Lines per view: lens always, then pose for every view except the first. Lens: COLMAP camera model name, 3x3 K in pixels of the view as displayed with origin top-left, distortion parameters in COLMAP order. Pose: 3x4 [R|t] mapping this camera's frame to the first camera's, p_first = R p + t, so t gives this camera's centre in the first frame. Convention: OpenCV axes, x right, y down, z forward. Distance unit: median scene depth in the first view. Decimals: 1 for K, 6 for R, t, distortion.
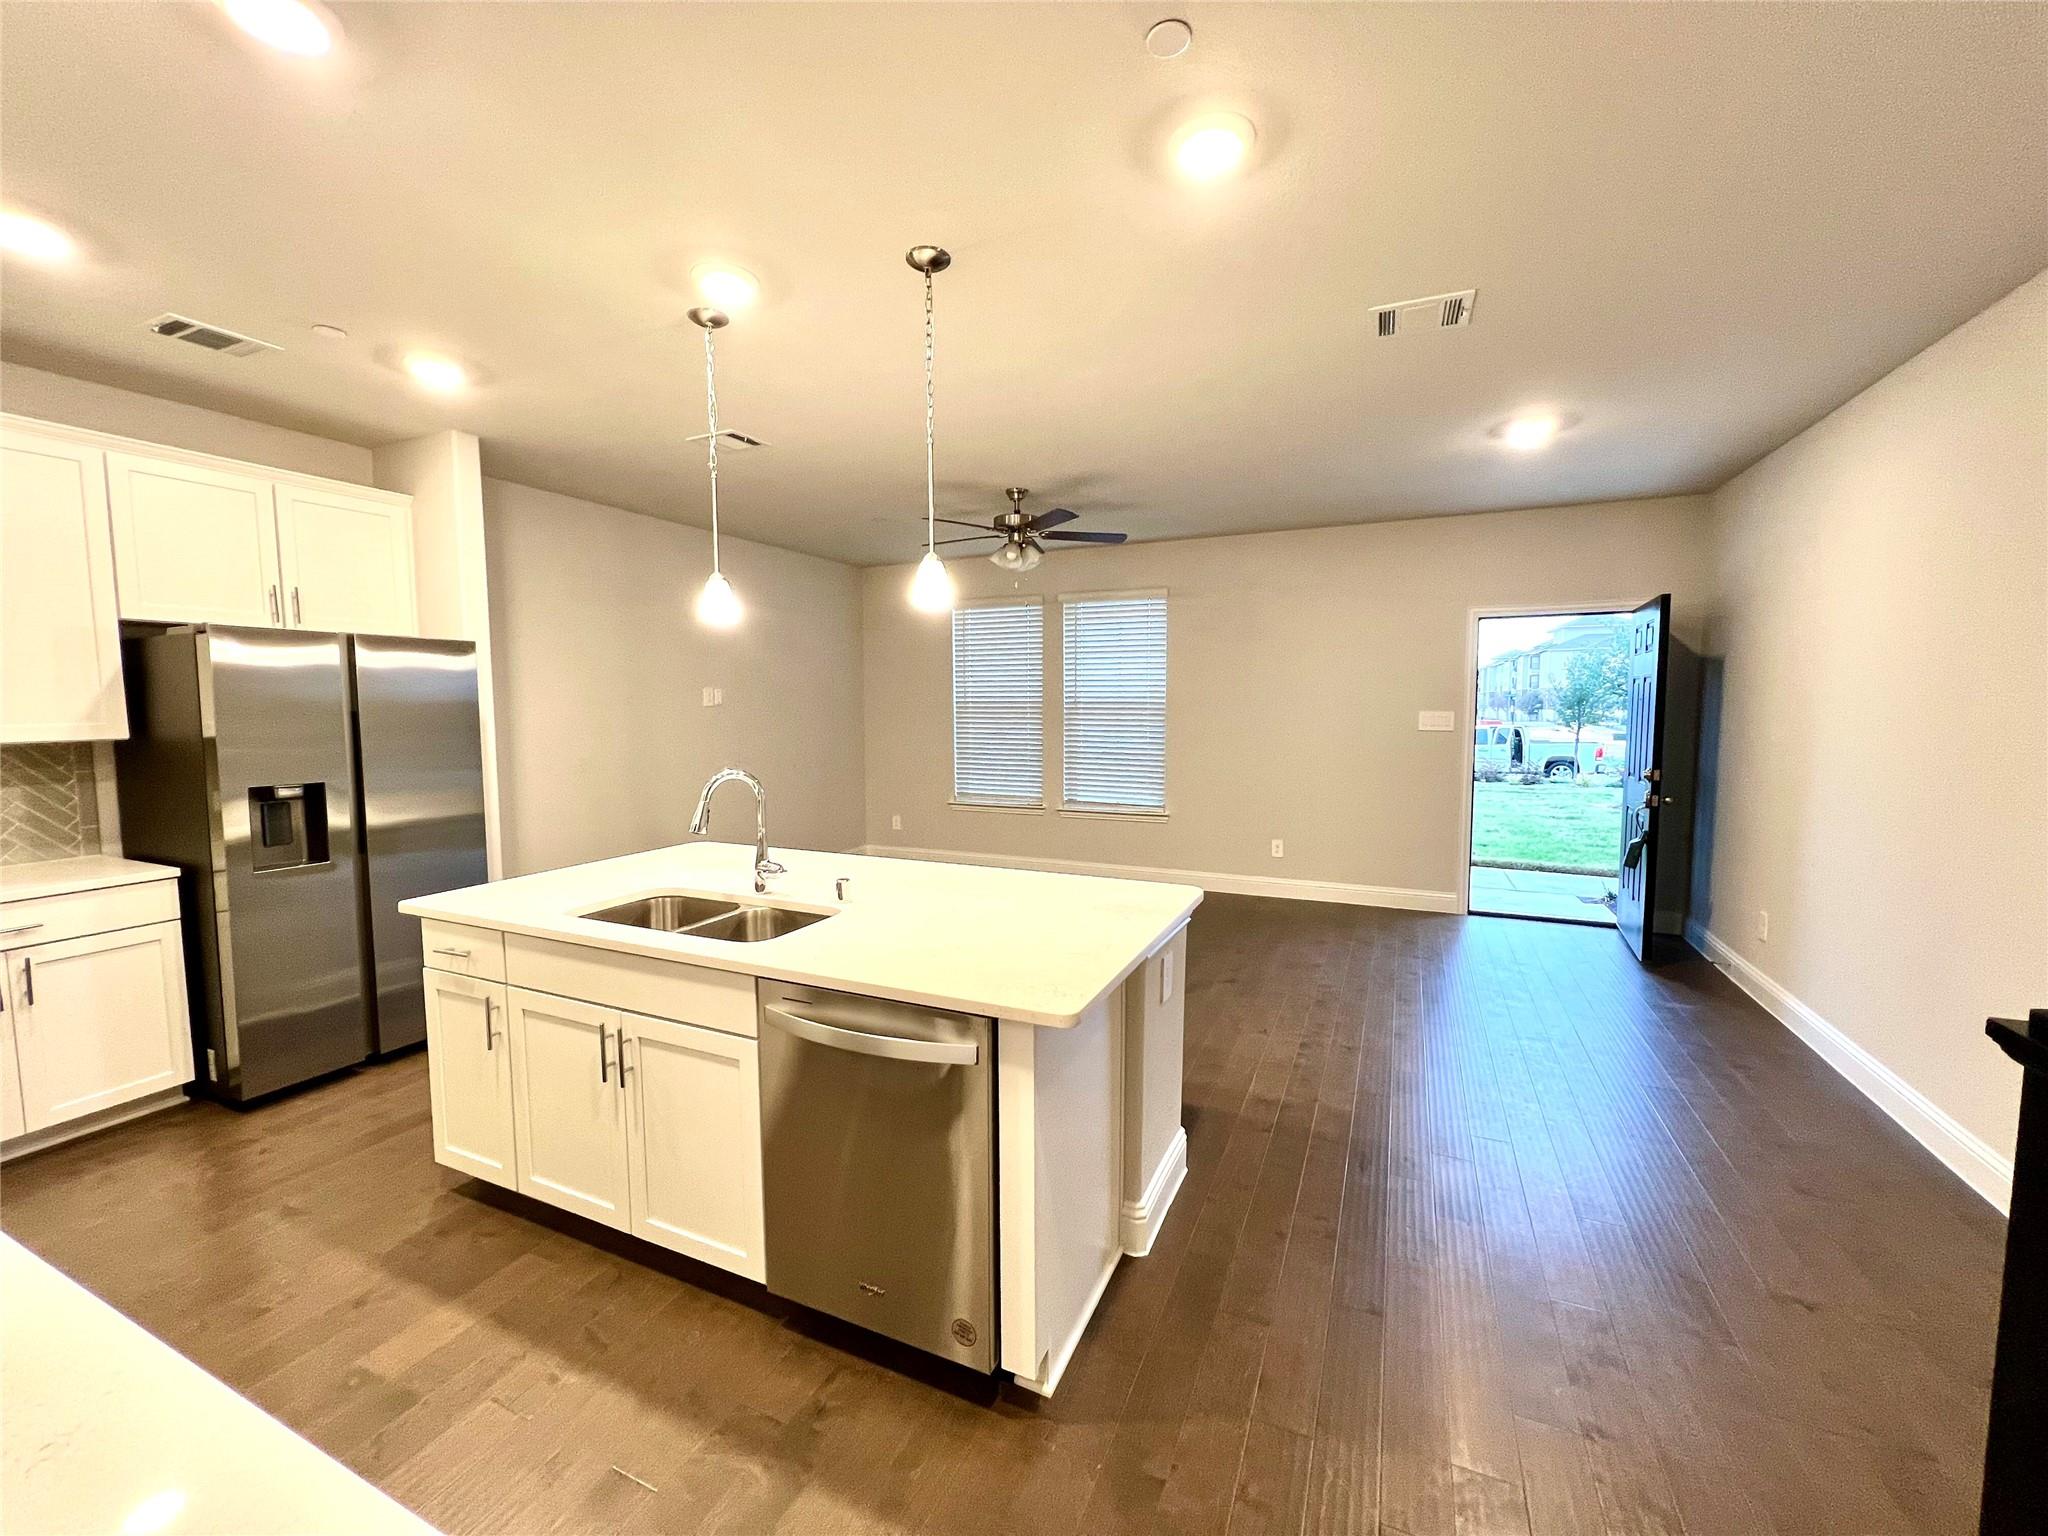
lens RADIAL K [[818.5, 0, 1026.8], [0, 818.5, 764.3], [0, 0, 1]] dist [0.001076, 0.001252]
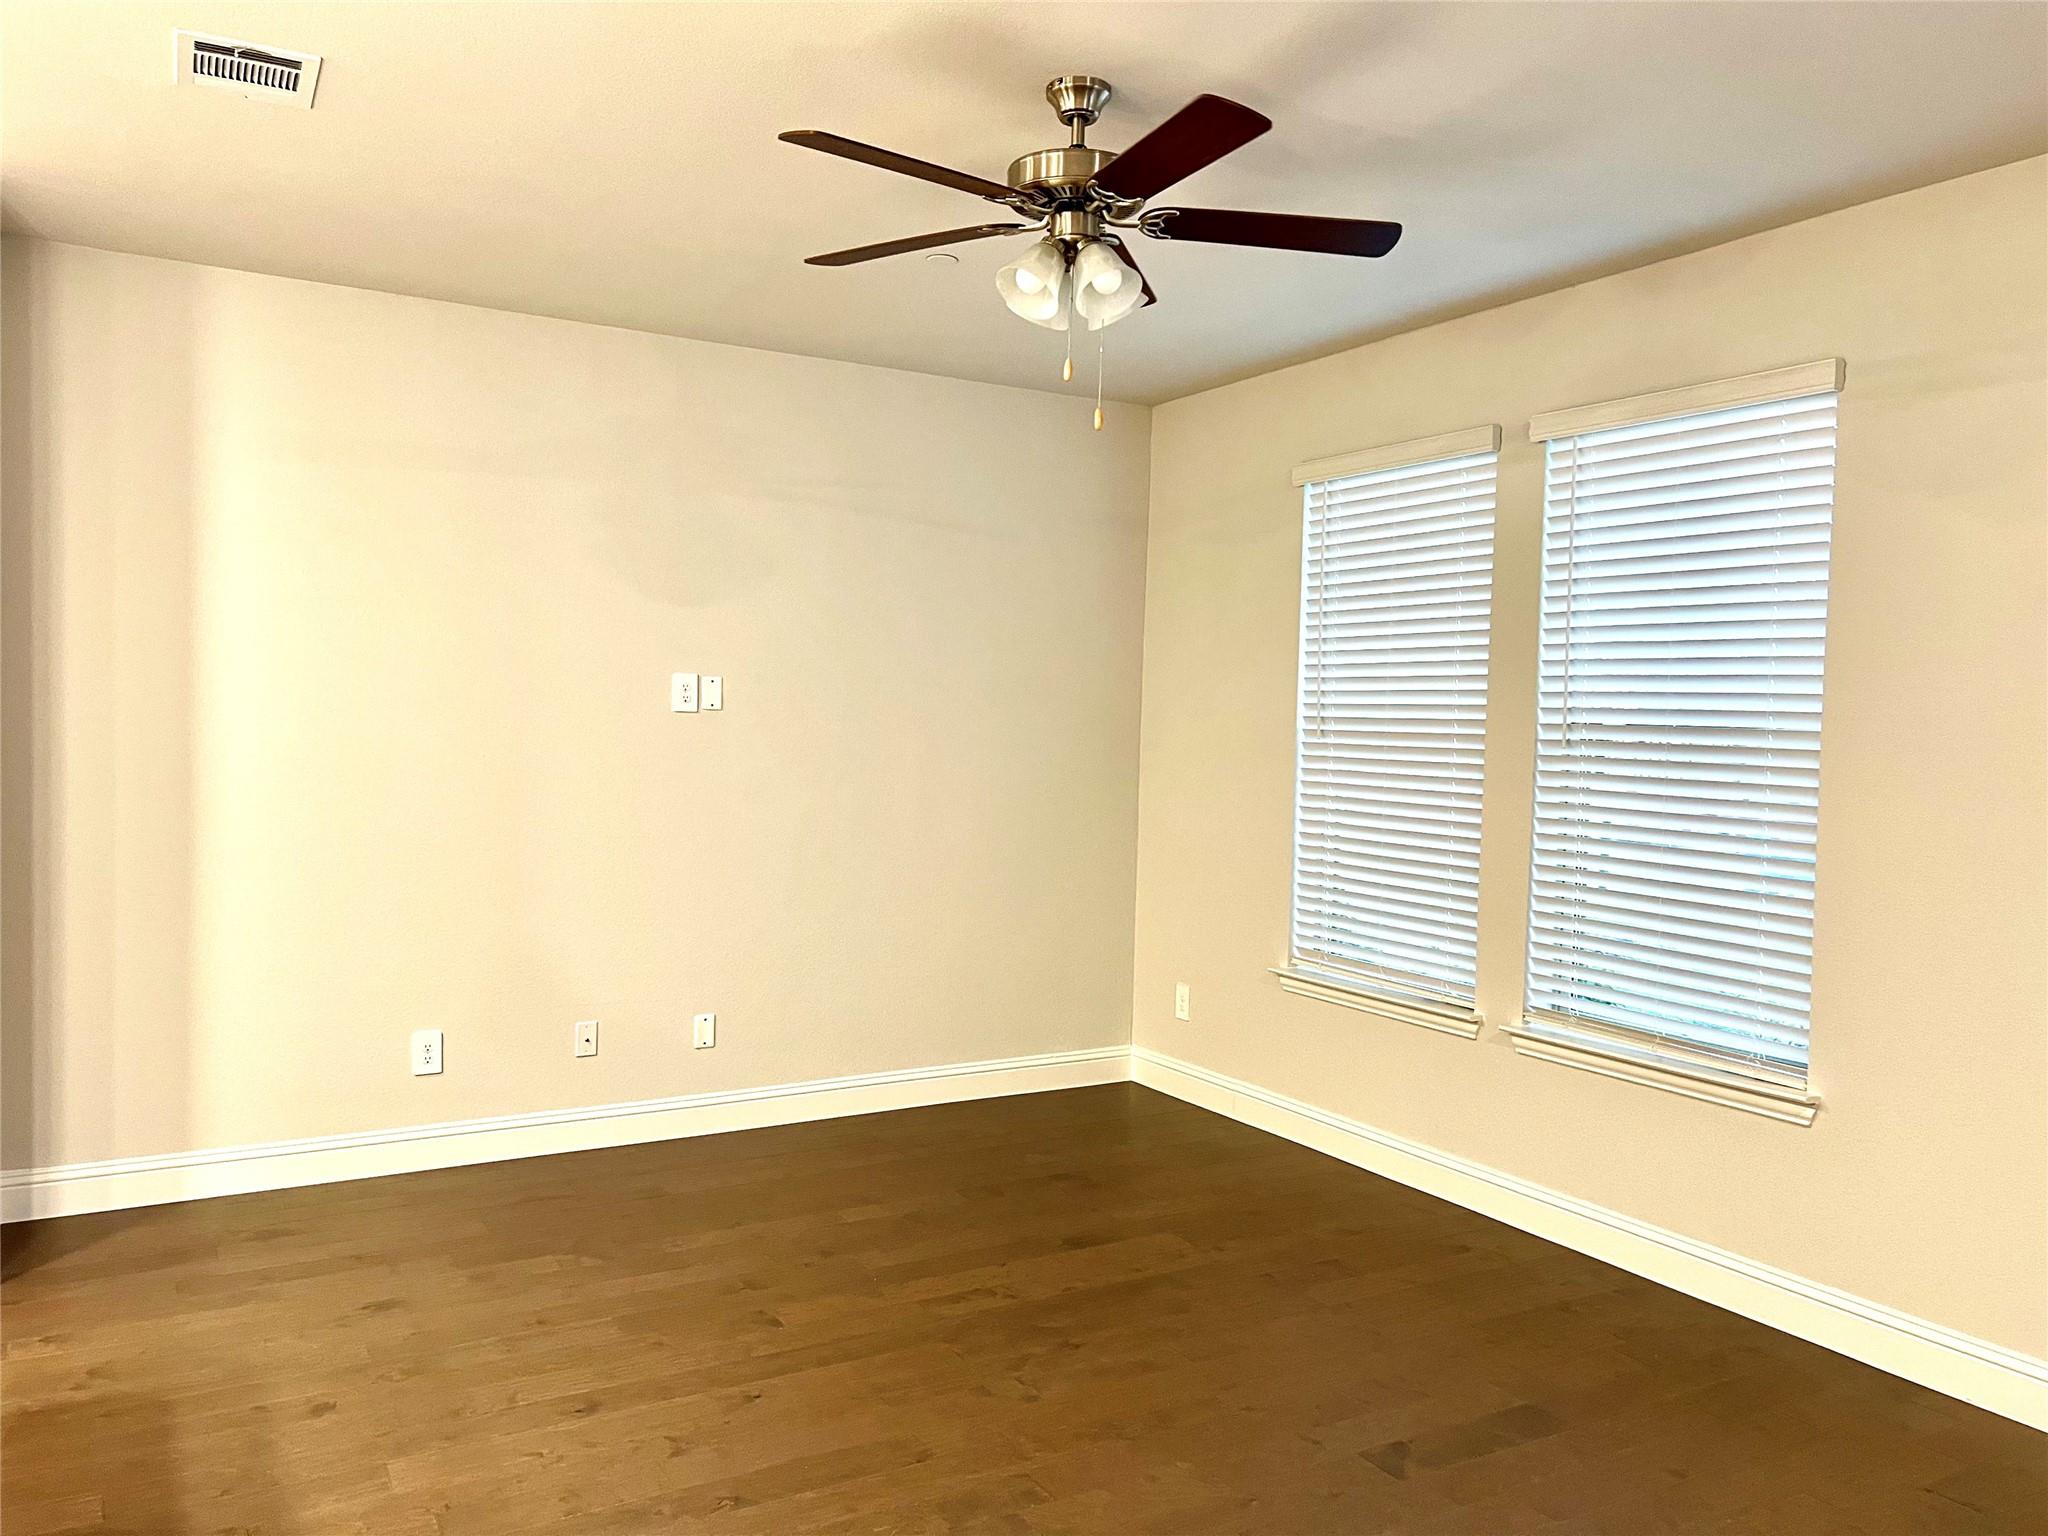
lens RADIAL K [[1524.4, 0, 1024.1], [0, 1524.4, 771.6], [0, 0, 1]] dist [0.015581, 0.001467]
pose [[0.820319, 0.048445, -0.569851, 0.244952], [-0.070078, 0.997412, -0.016087, -0.031611], [0.567596, 0.053130, 0.821591, 0.354887]]
